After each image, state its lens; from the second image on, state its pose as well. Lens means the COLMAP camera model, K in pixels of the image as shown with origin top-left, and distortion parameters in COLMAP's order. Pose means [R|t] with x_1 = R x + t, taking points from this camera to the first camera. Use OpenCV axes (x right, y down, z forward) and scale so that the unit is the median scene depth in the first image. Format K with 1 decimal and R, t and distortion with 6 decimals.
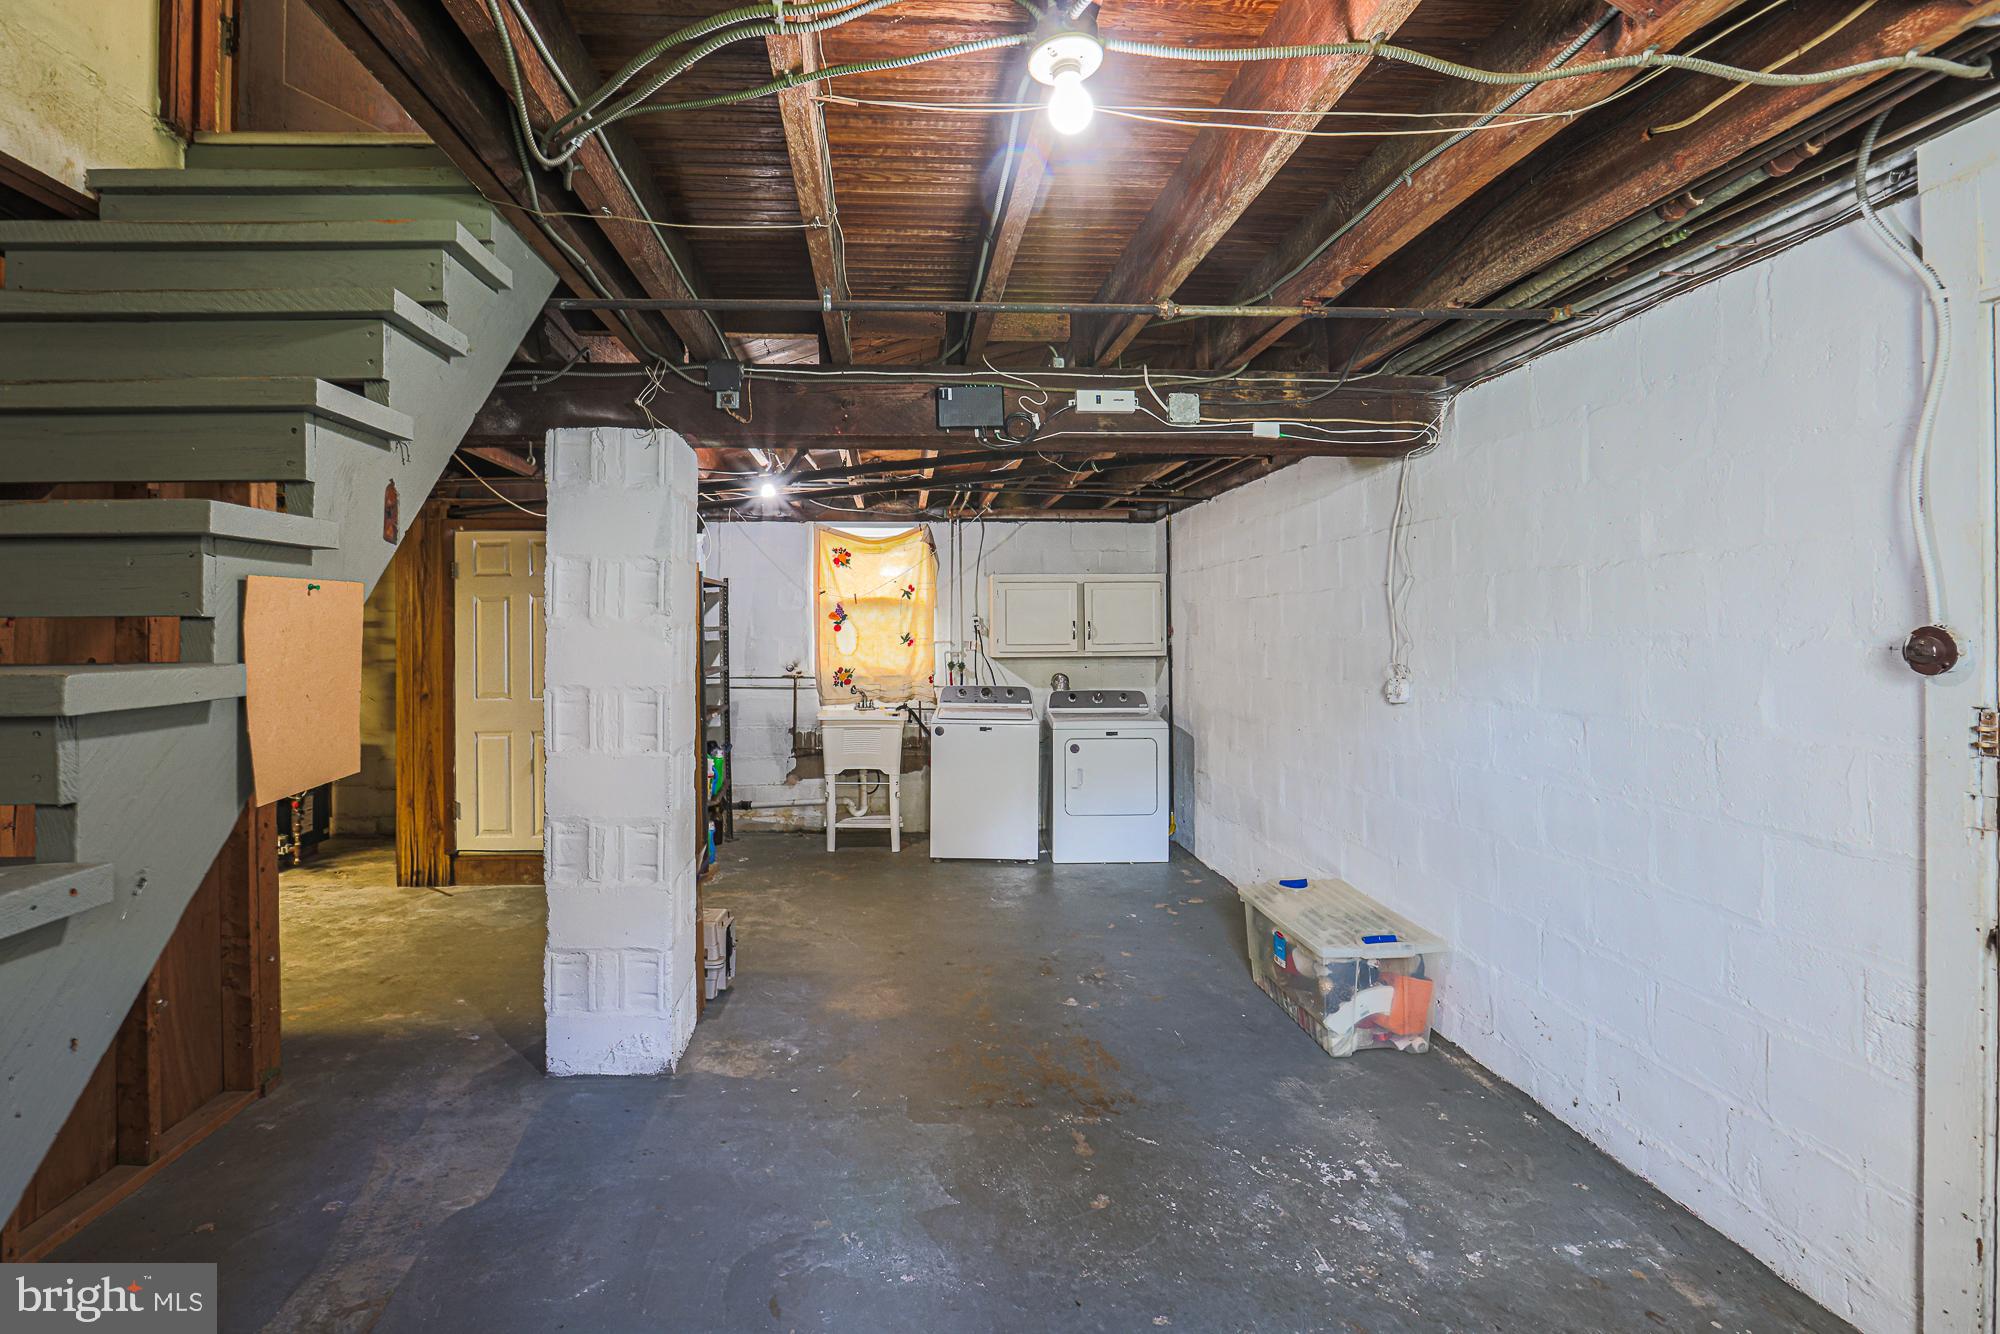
lens RADIAL K [[950.8, 0, 994.1], [0, 950.8, 635.6], [0, 0, 1]] dist [-0.051366, 0.018503]
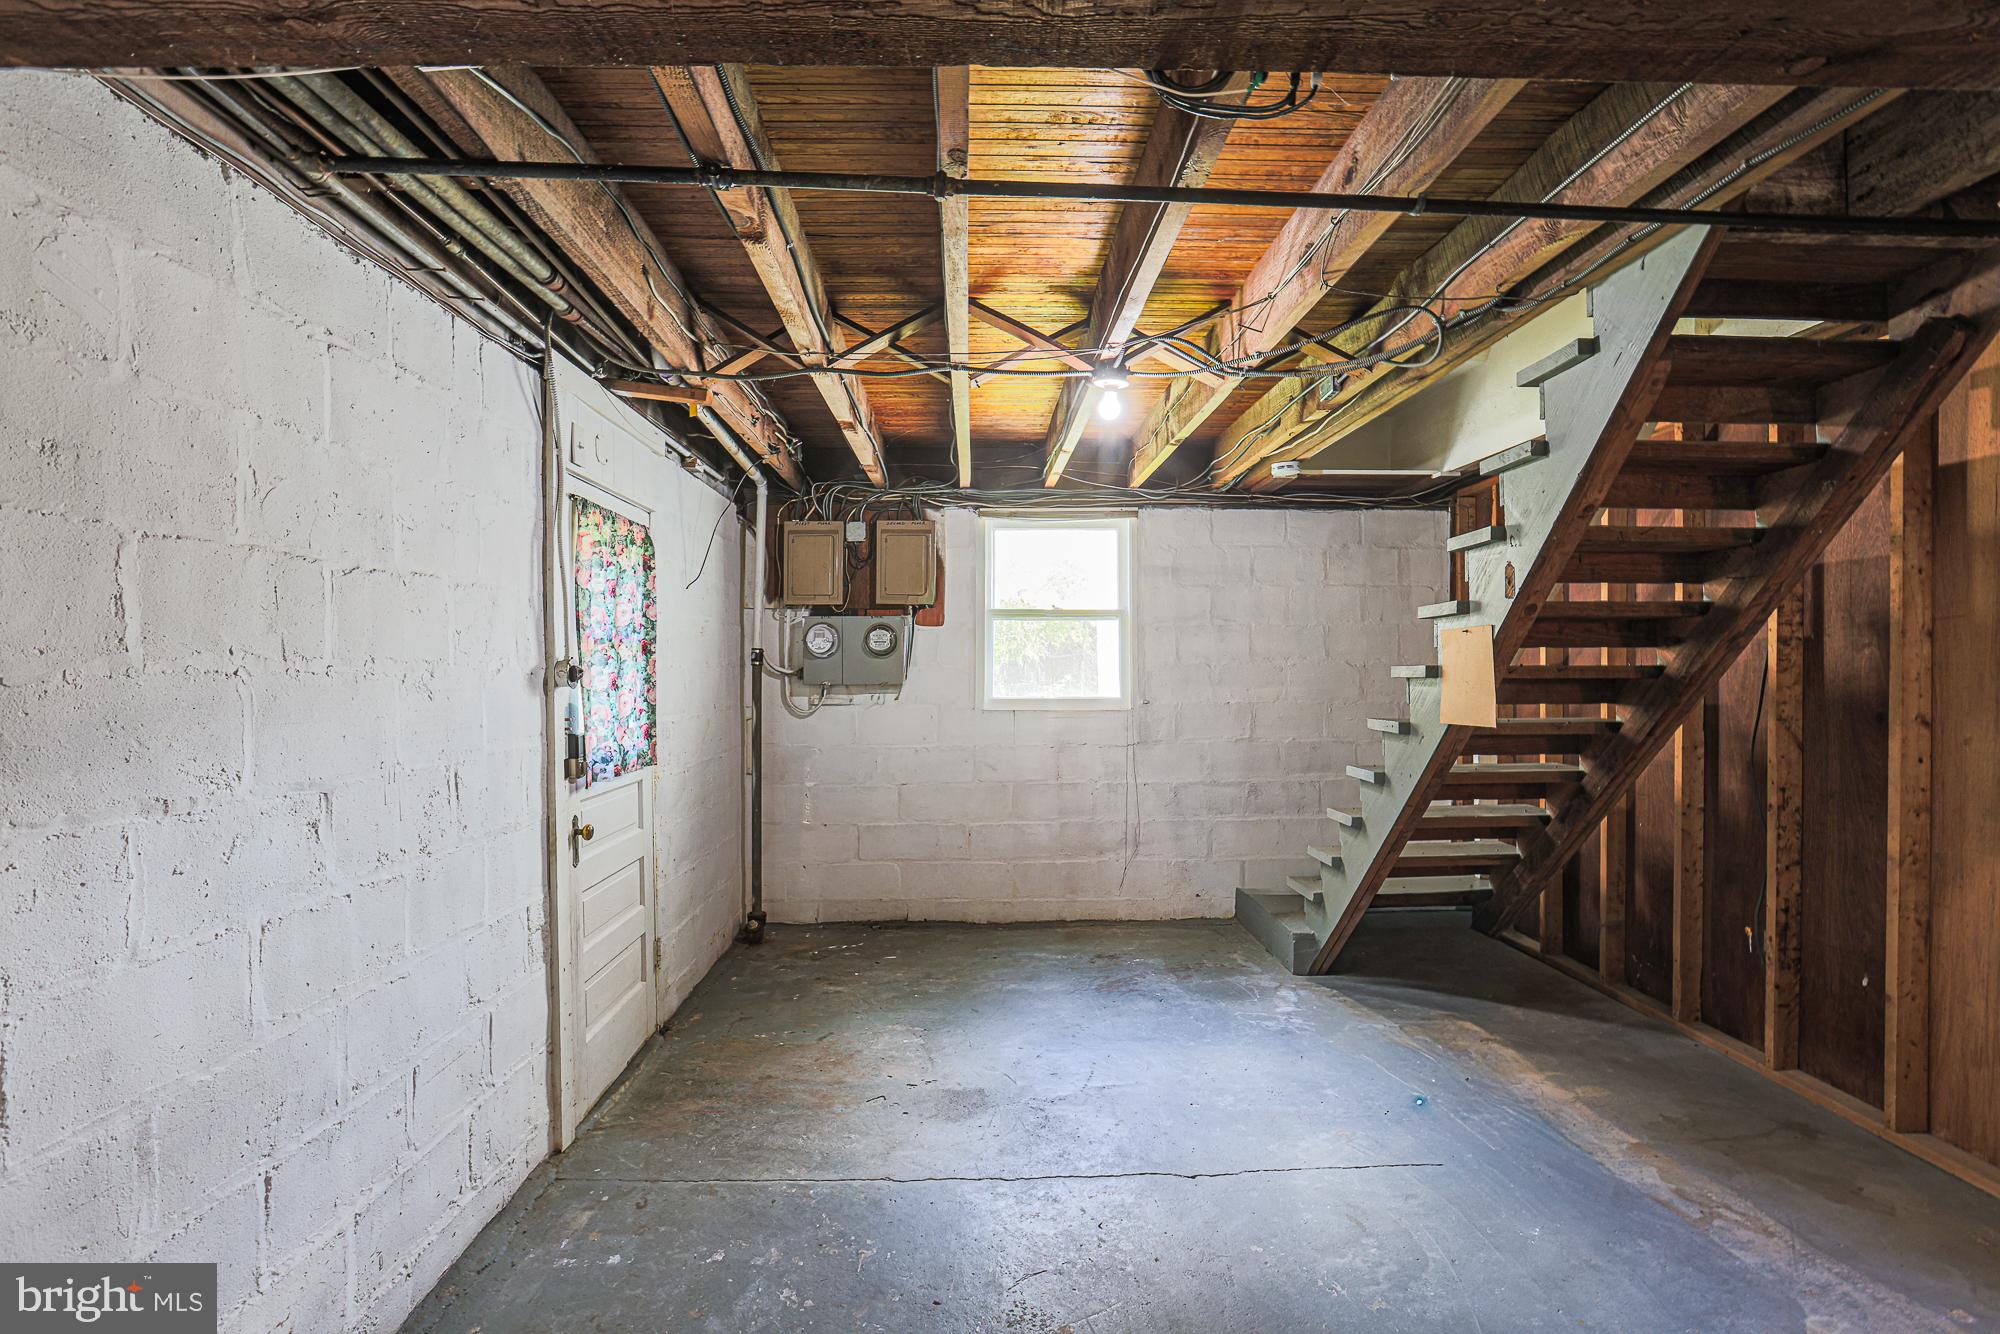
lens RADIAL K [[938.8, 0, 1000.0], [0, 938.8, 667.0], [0, 0, 1]] dist [-0.049642, 0.019198]
pose [[-0.999451, 0.010138, 0.031556, 0.051059], [0.010342, 0.999927, 0.006314, 0.001017], [-0.031489, 0.006637, -0.999482, 0.642396]]
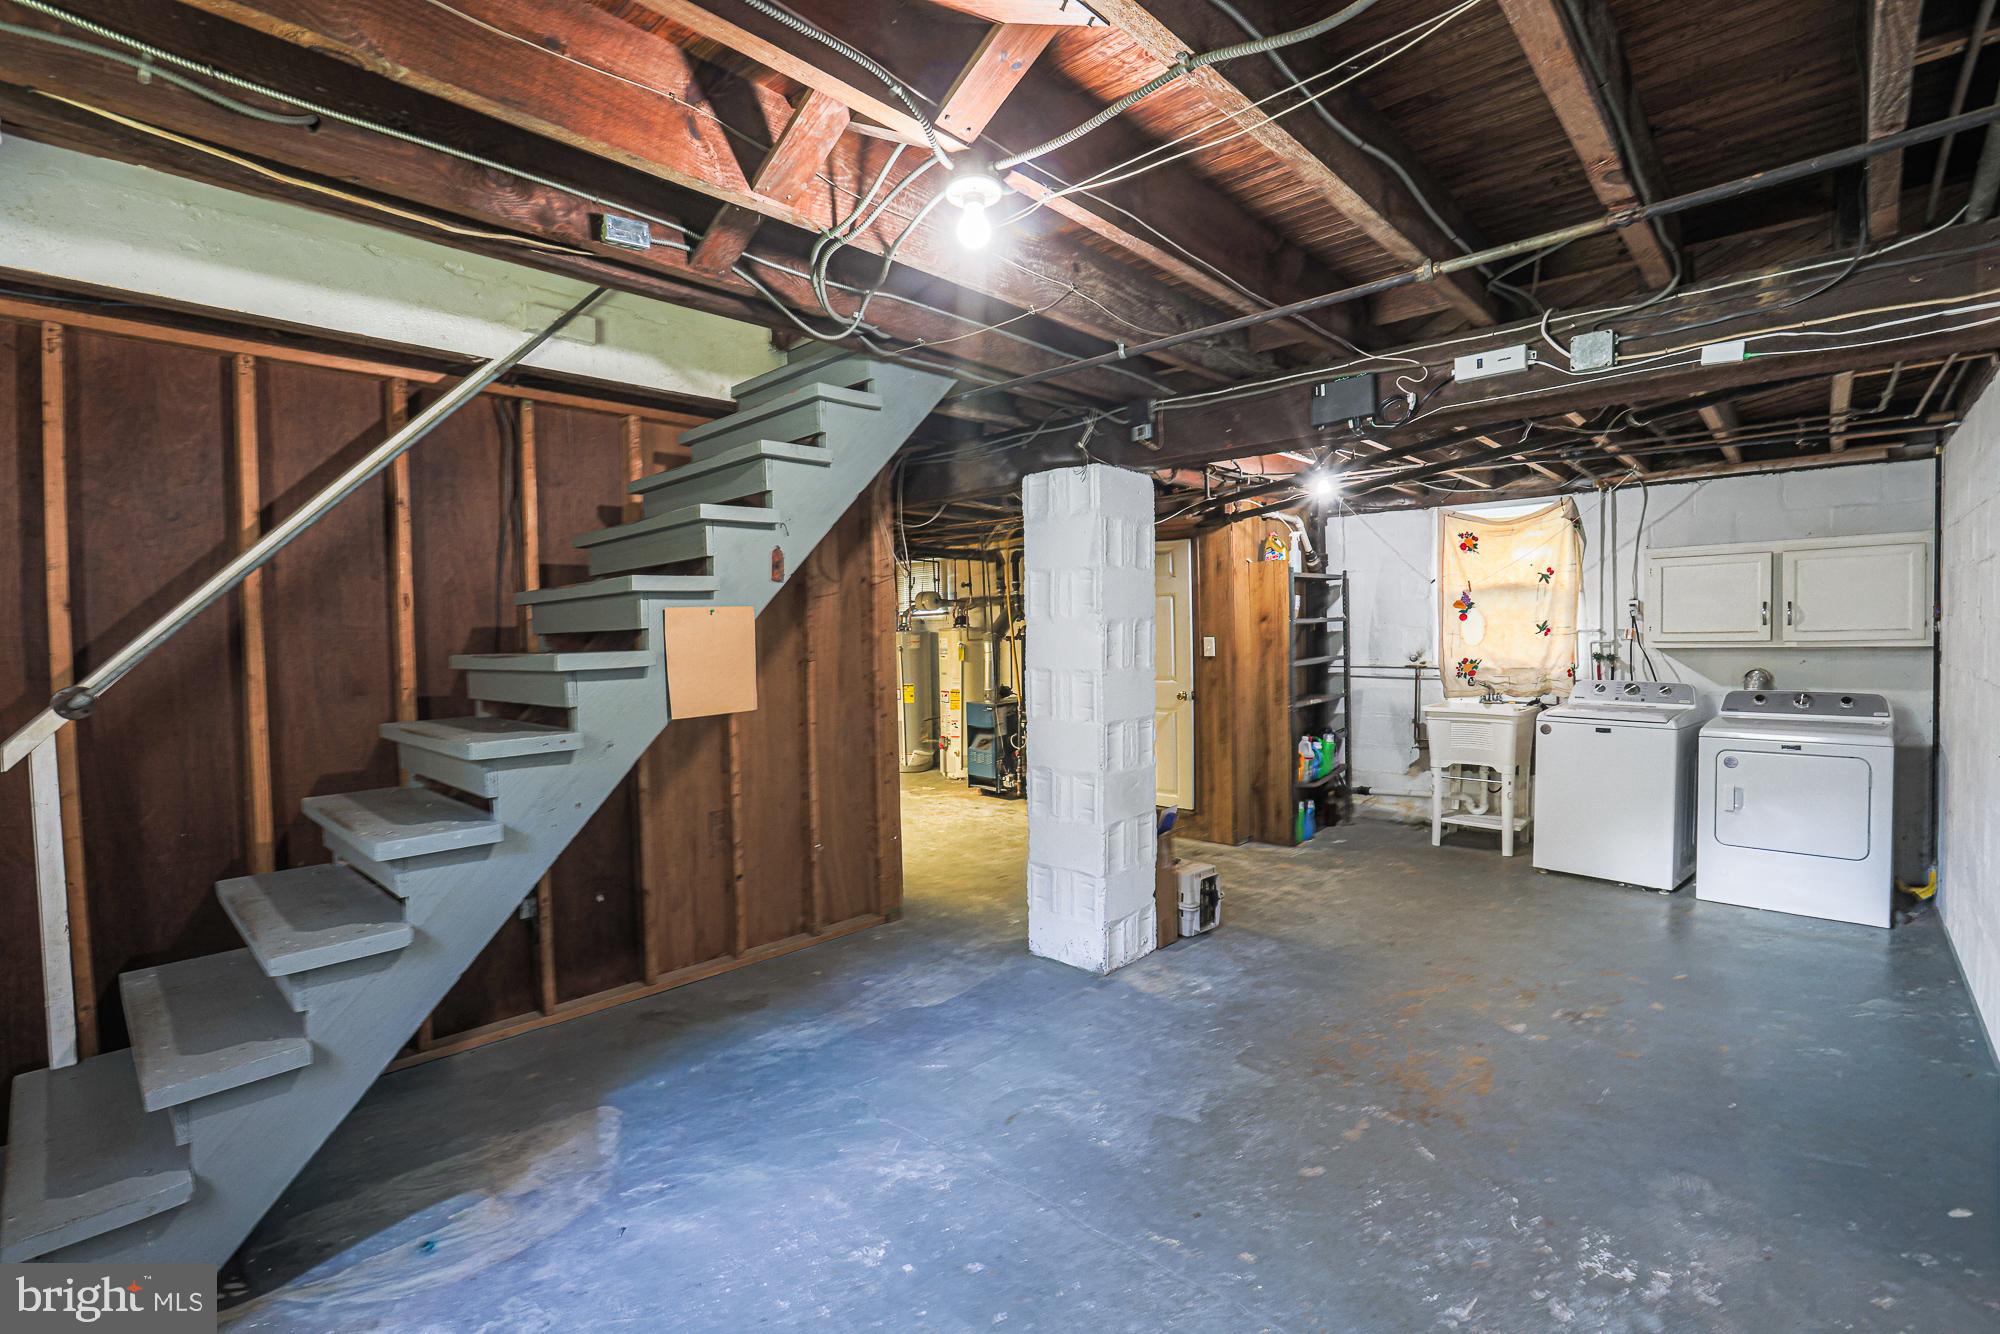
lens RADIAL K [[938.8, 0, 1000.0], [0, 938.8, 667.0], [0, 0, 1]] dist [-0.049642, 0.019198]
pose [[0.678403, 0.015739, -0.734522, 0.224460], [0.016225, 0.999206, 0.036396, 0.000880], [0.734511, -0.036609, 0.677608, 0.025280]]
